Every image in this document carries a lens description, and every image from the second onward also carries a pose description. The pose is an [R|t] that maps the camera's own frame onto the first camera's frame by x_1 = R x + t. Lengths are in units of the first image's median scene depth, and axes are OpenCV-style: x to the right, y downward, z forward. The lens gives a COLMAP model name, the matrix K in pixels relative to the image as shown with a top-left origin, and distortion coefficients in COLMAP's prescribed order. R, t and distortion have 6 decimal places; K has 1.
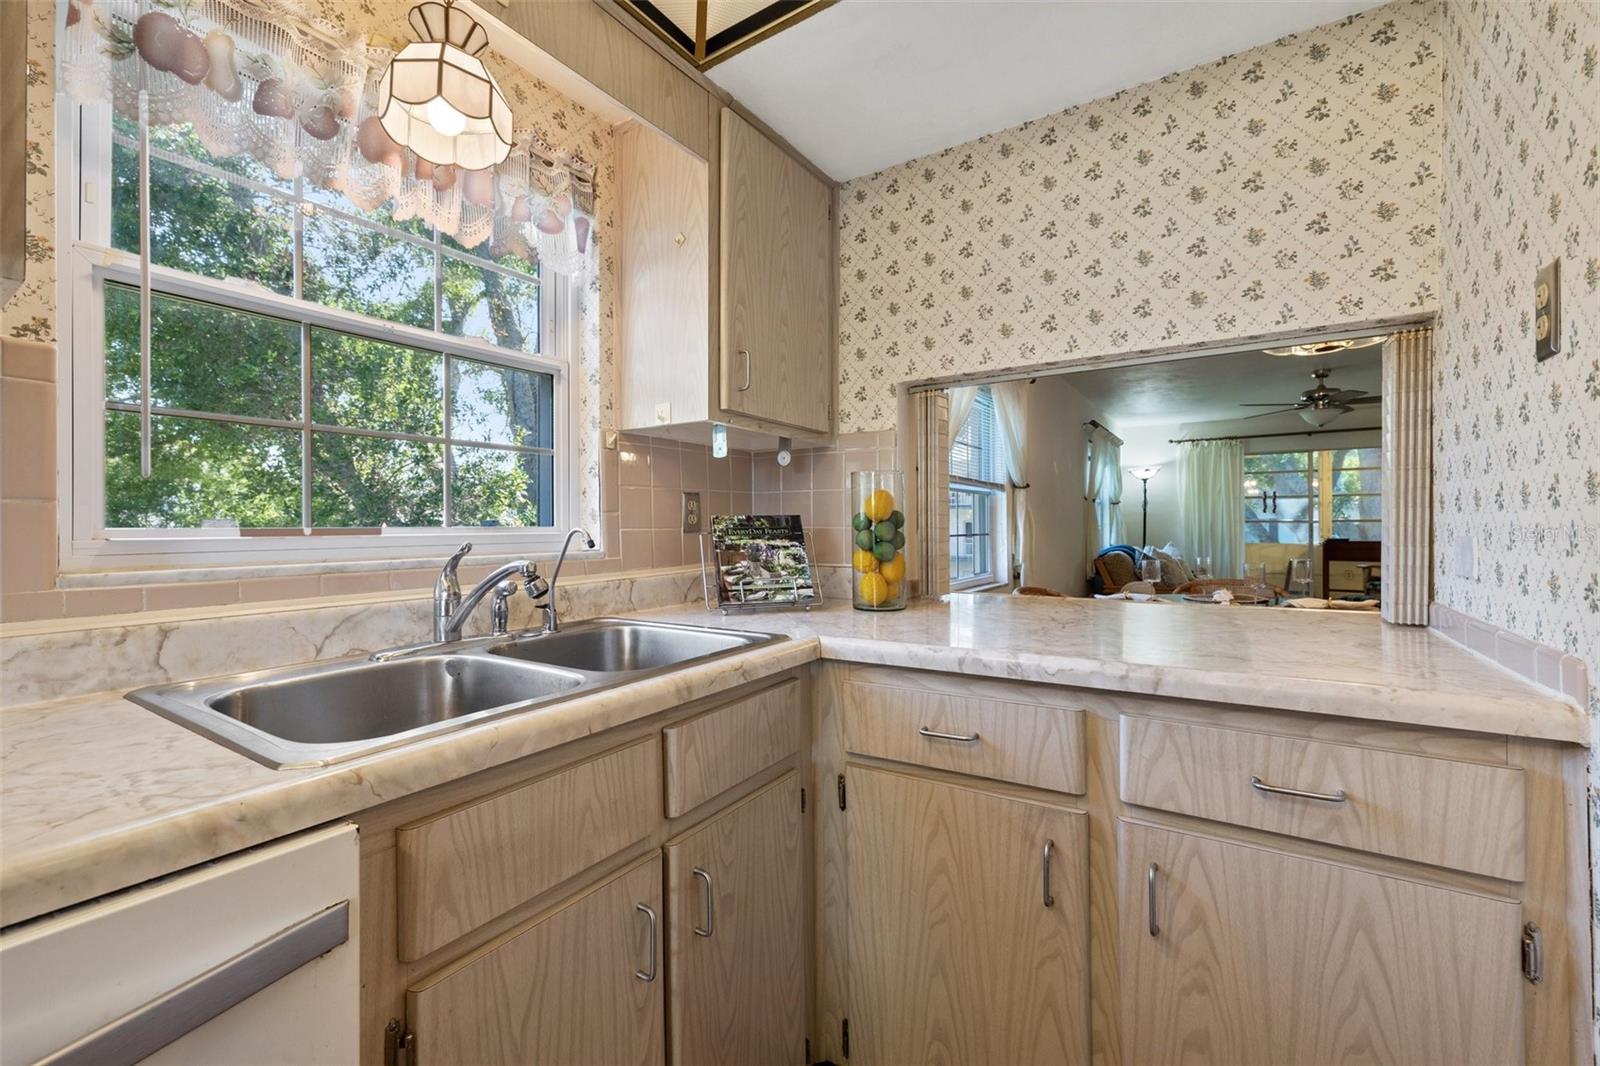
lens RADIAL K [[678.9, 0, 792.7], [0, 678.9, 515.2], [0, 0, 1]] dist [0.000167, 0.000287]
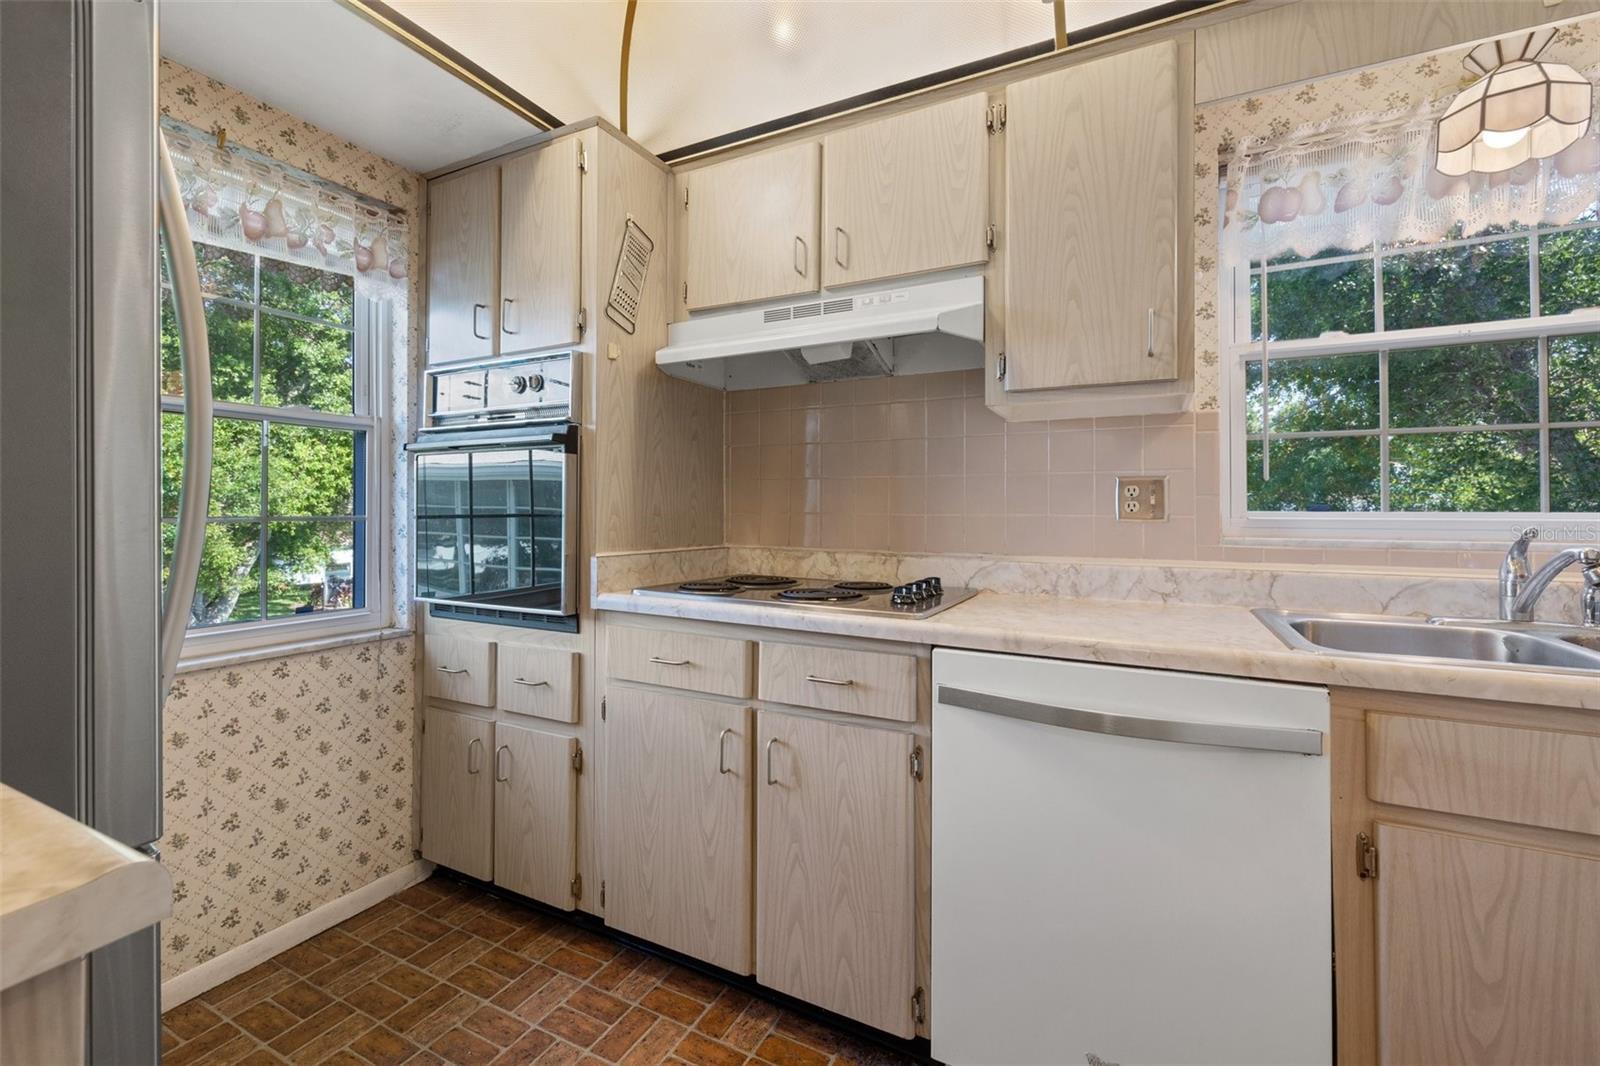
lens RADIAL K [[678.9, 0, 792.7], [0, 678.9, 515.2], [0, 0, 1]] dist [0.000167, 0.000287]
pose [[0.113325, 0.014530, -0.993452, 0.553842], [0.011862, 0.999802, 0.015976, -0.011913], [0.993487, -0.013595, 0.113130, -0.316697]]
